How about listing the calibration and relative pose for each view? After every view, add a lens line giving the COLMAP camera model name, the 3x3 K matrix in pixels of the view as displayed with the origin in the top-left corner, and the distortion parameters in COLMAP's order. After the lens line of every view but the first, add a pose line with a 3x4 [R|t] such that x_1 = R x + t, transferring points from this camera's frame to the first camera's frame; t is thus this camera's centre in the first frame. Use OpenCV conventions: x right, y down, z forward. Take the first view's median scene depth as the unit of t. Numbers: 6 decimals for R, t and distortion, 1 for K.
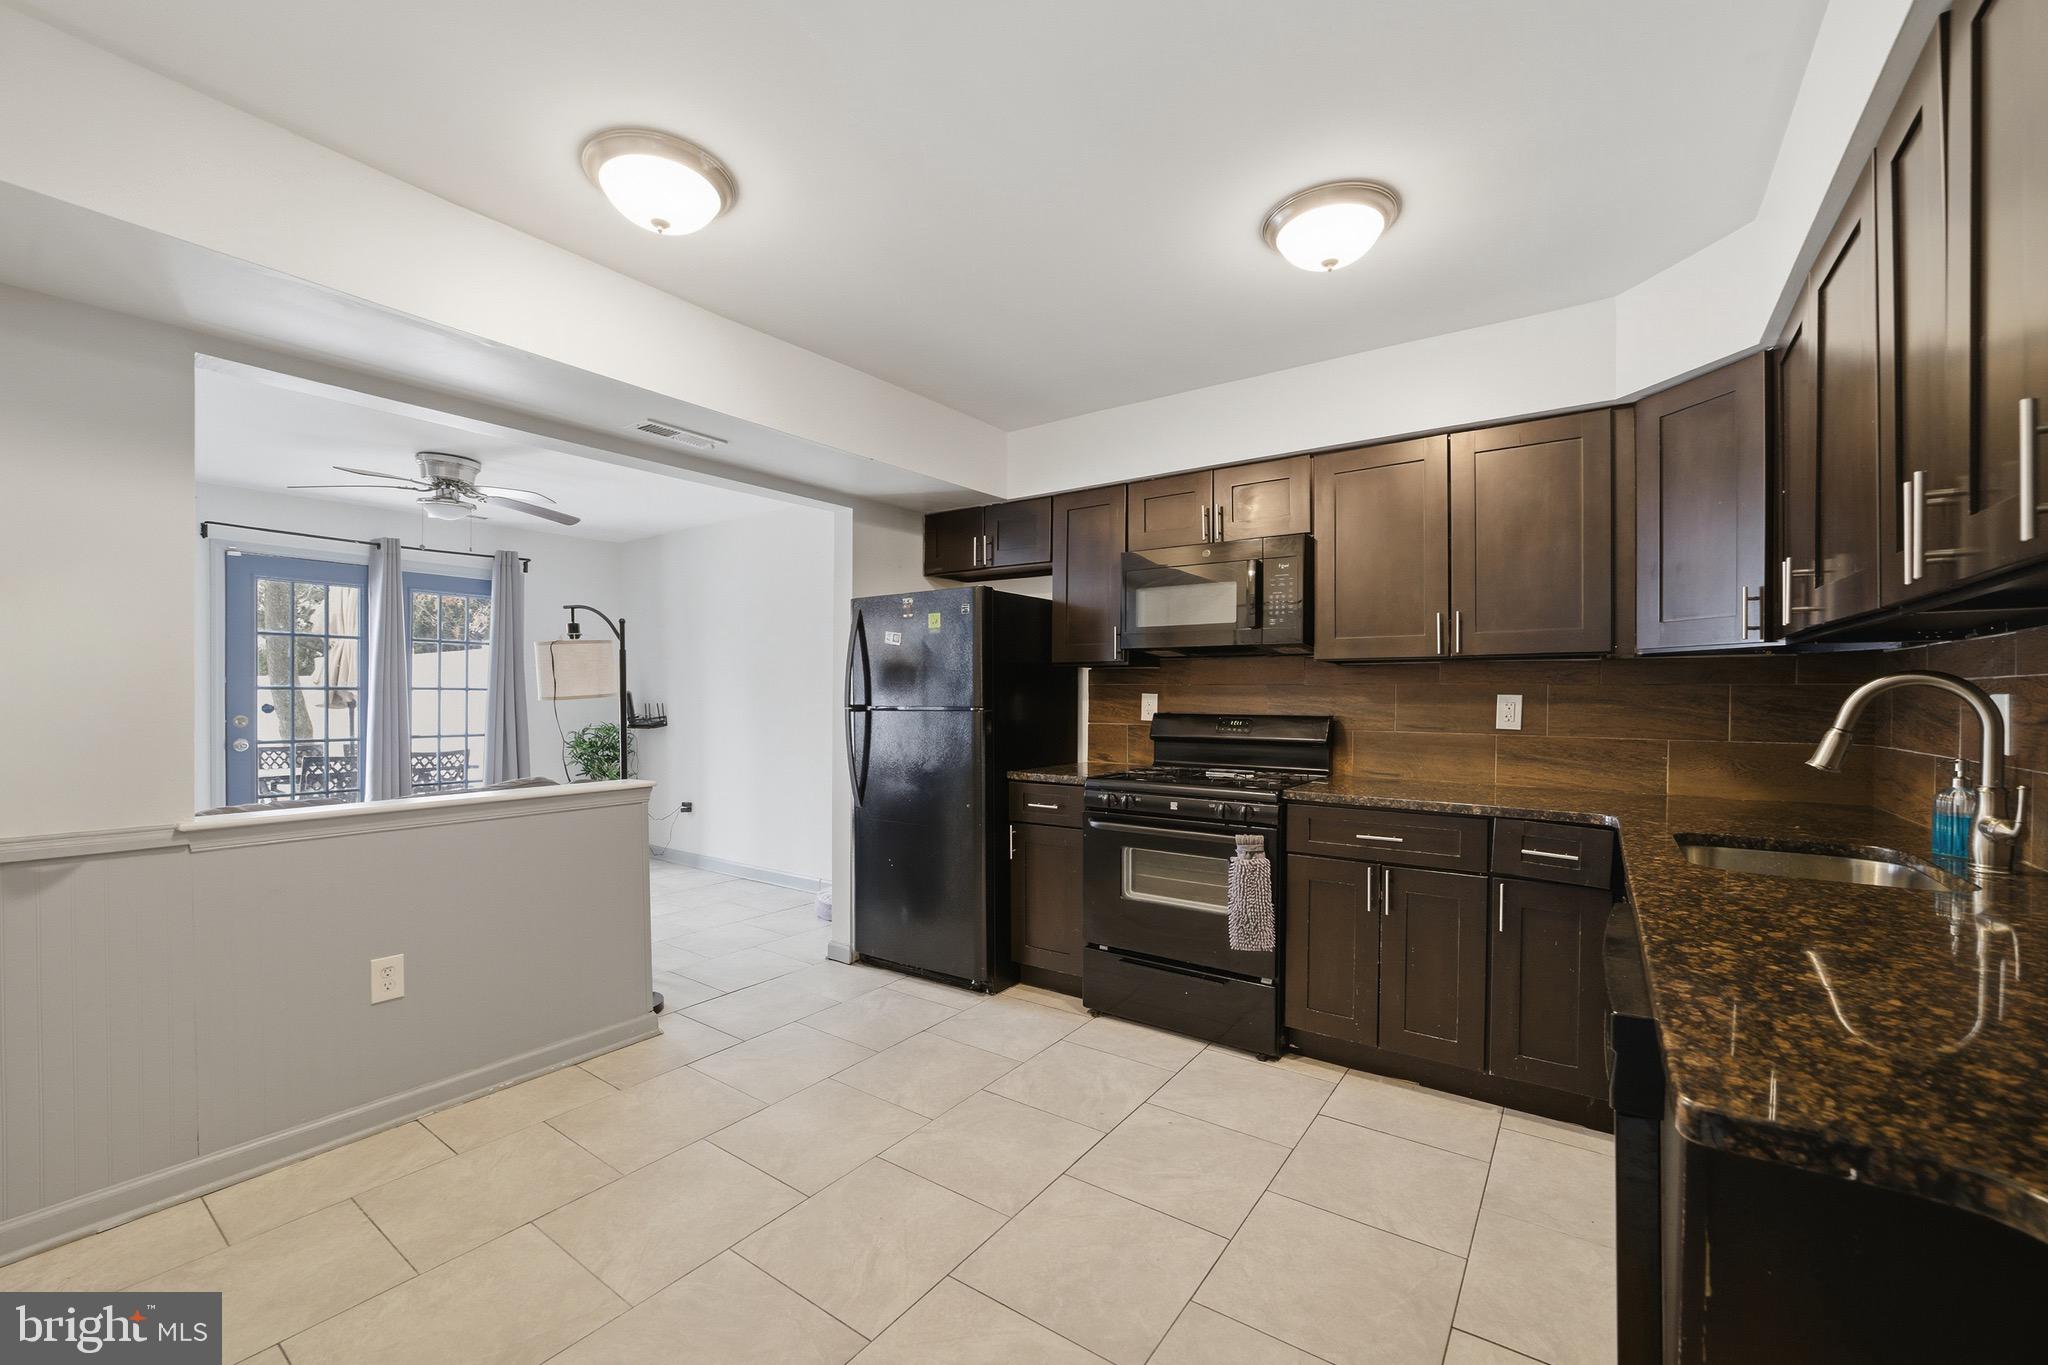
lens RADIAL K [[805.2, 0, 1030.0], [0, 805.2, 692.7], [0, 0, 1]] dist [0.000845, 0.000014]
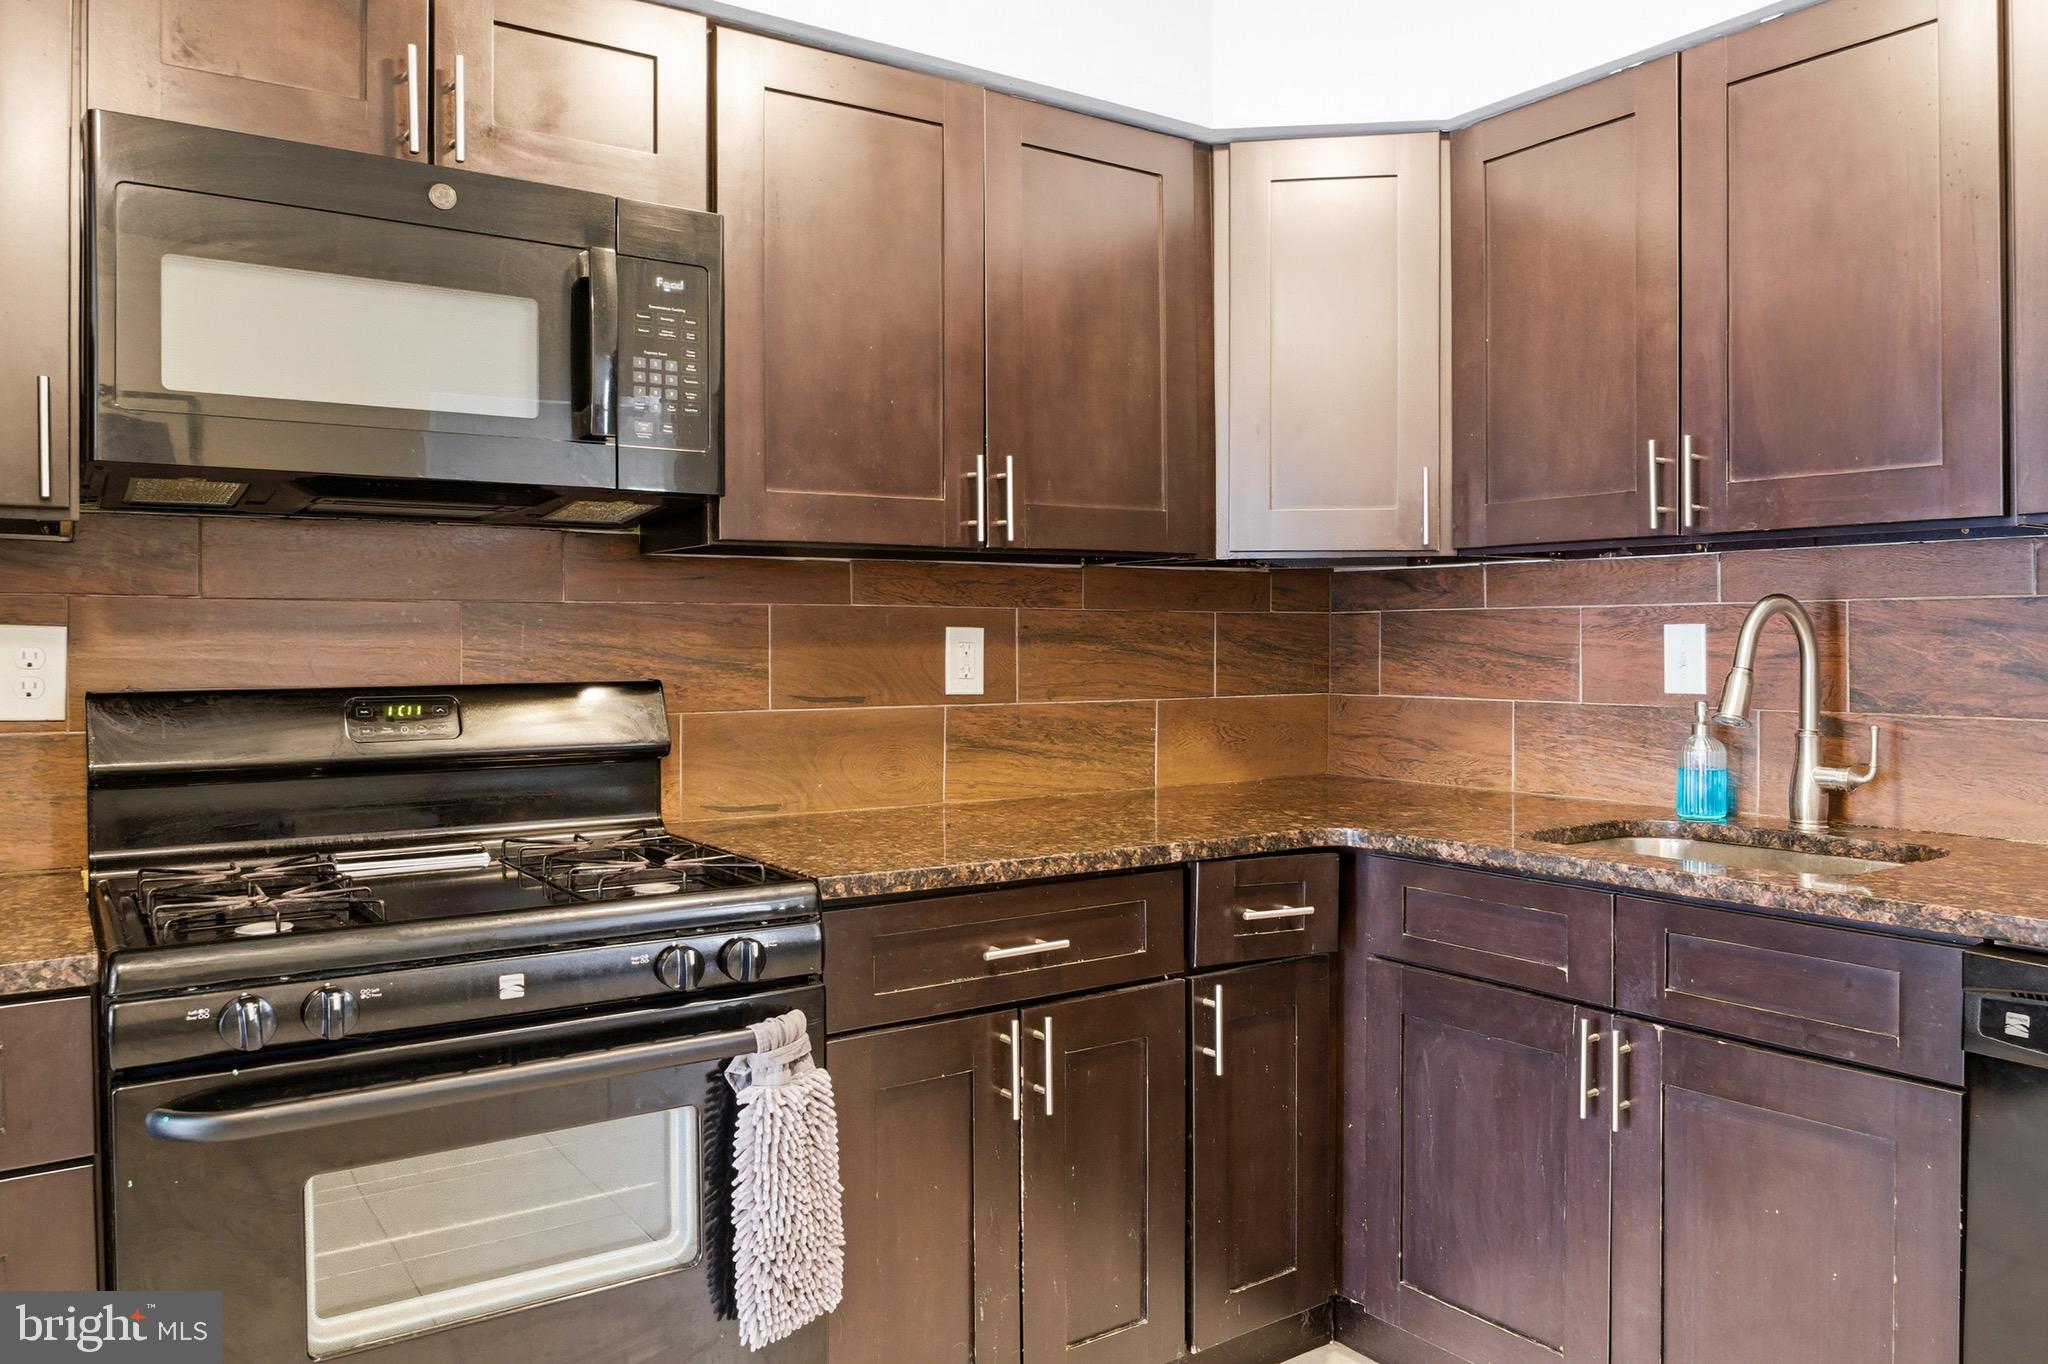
lens RADIAL K [[1509.2, 0, 1032.5], [0, 1509.2, 642.6], [0, 0, 1]] dist [-0.024876, -0.000939]
pose [[0.327086, -0.010203, 0.944939, -0.319974], [-0.000766, 0.999939, 0.011062, 0.001495], [-0.944994, -0.004342, 0.327058, 0.657899]]
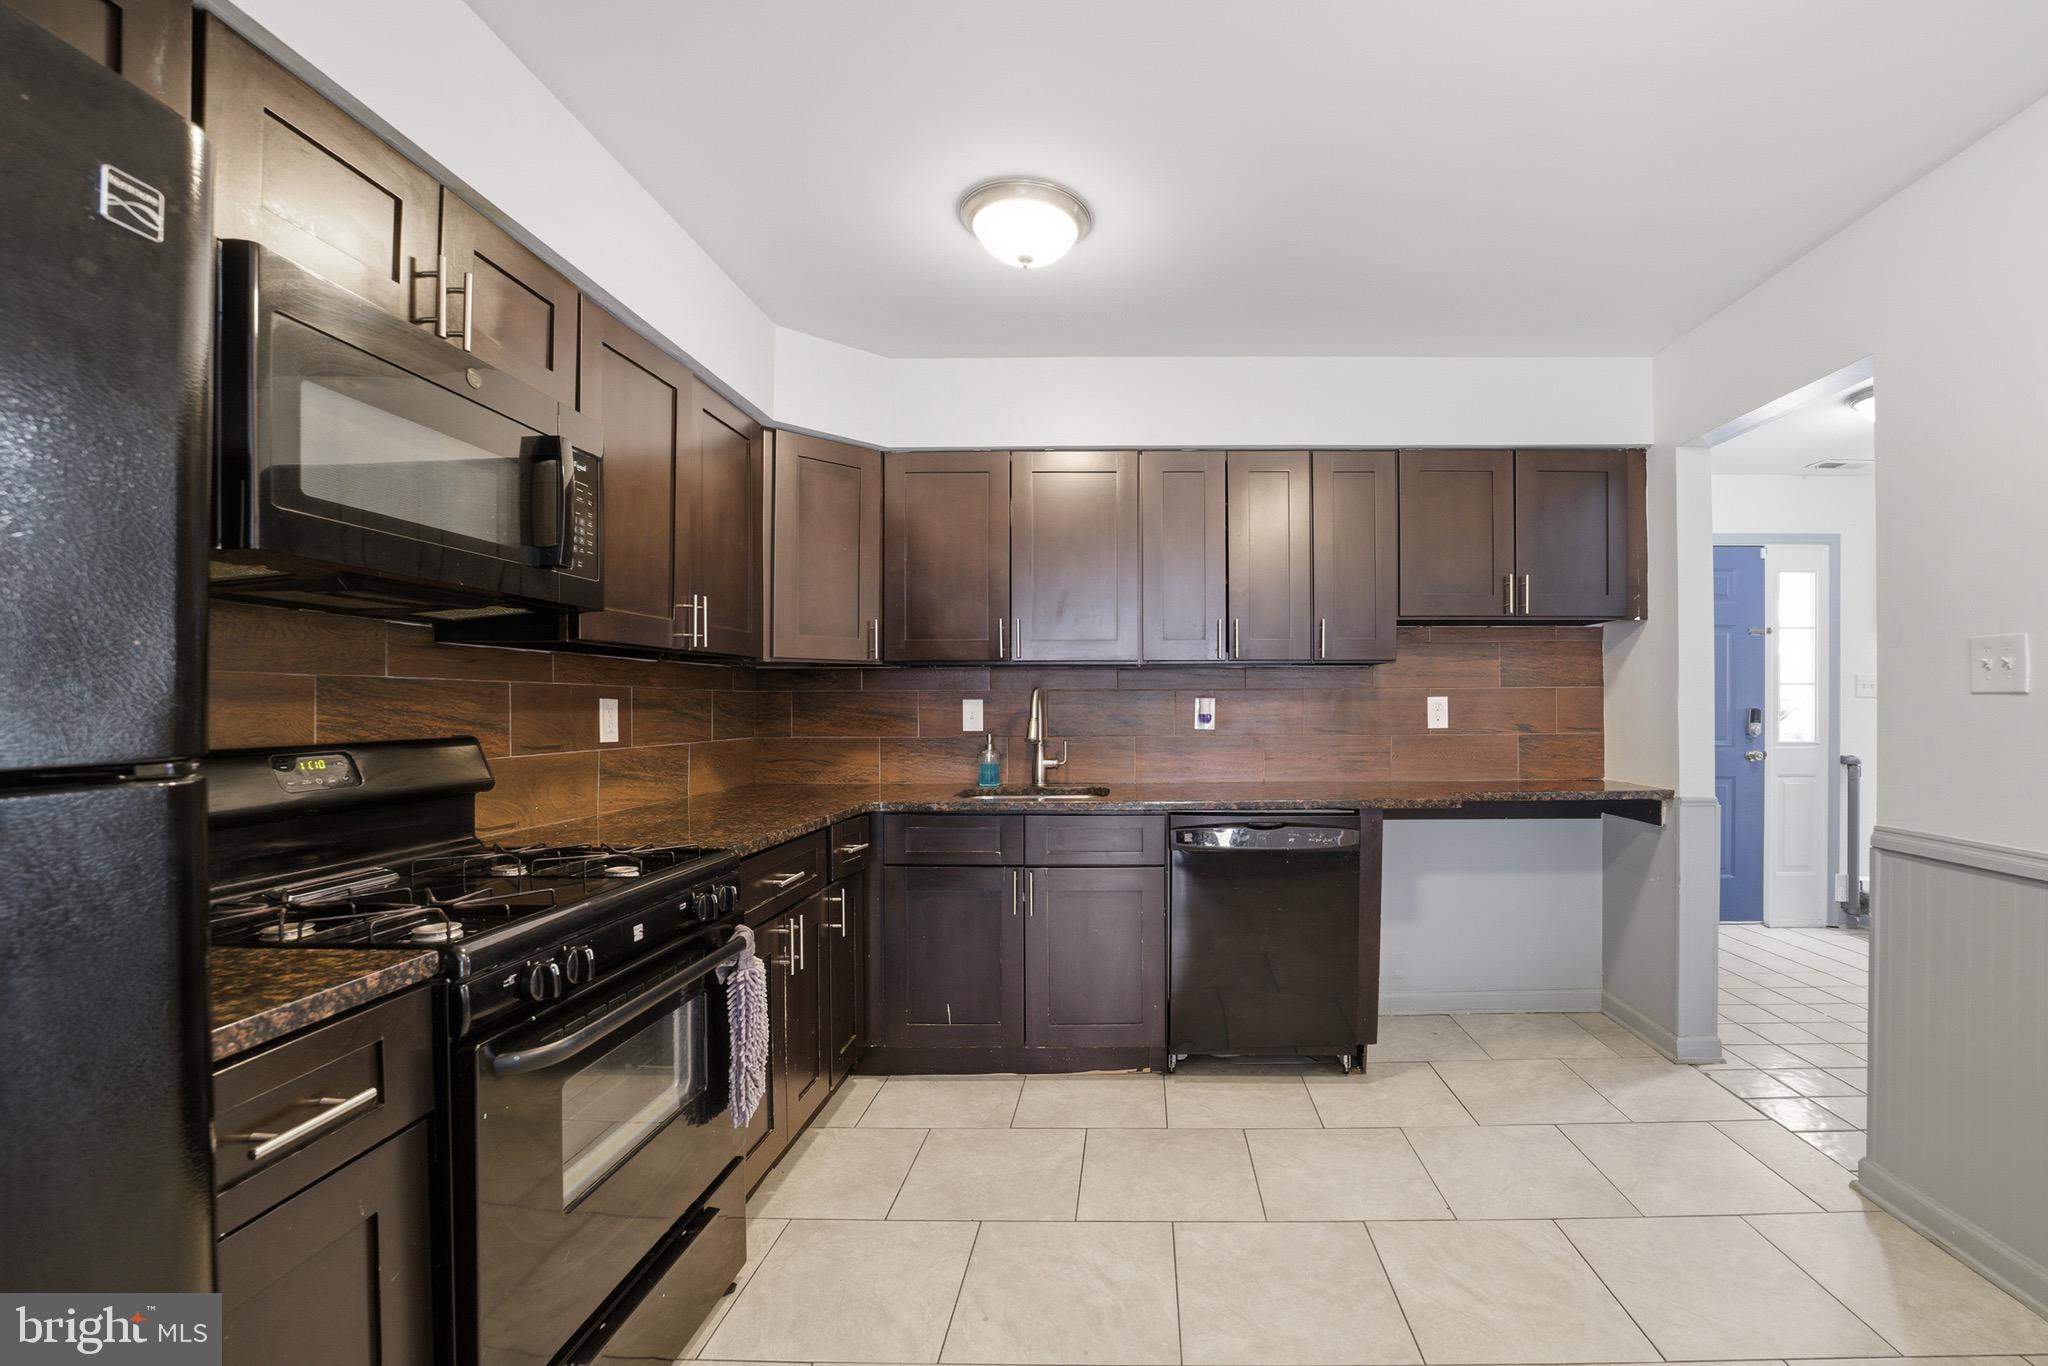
lens RADIAL K [[927.6, 0, 1108.2], [0, 927.6, 692.1], [0, 0, 1]] dist [0.000474, 0.000128]
pose [[-0.571733, 0.006230, 0.820416, -0.454577], [-0.006149, 0.999911, -0.011878, 0.003751], [-0.820417, -0.011836, -0.571643, 1.151487]]
